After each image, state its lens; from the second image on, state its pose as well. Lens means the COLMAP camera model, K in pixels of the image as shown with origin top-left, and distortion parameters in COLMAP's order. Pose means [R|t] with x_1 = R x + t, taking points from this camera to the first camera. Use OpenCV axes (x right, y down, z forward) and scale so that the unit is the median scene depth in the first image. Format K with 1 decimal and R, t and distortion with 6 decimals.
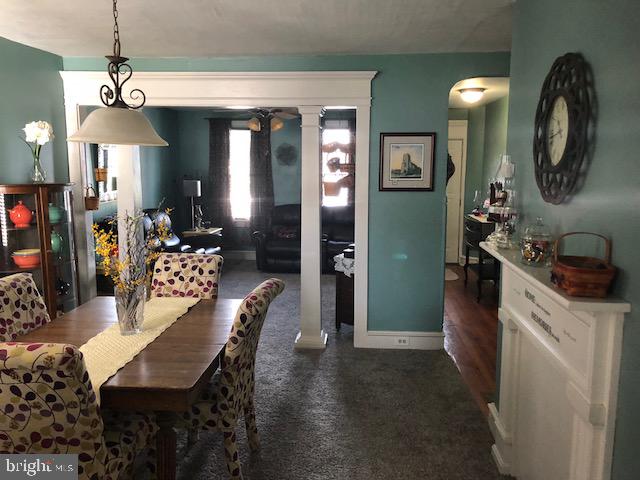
lens RADIAL K [[536.5, 0, 322.2], [0, 536.5, 241.0], [0, 0, 1]] dist [0.030452, -0.023840]
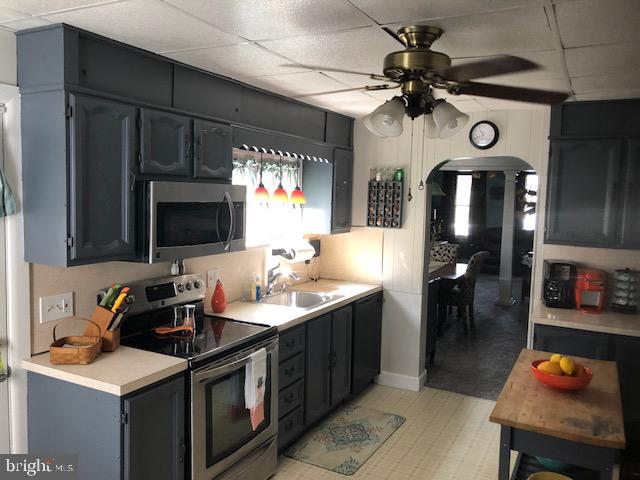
lens RADIAL K [[536.5, 0, 317.6], [0, 536.5, 239.5], [0, 0, 1]] dist [0.030452, -0.023840]
pose [[0.923817, 0.048390, -0.379763, 0.079632], [-0.069492, 0.996696, -0.042047, 0.108883], [0.376474, 0.065234, 0.924128, -0.934879]]
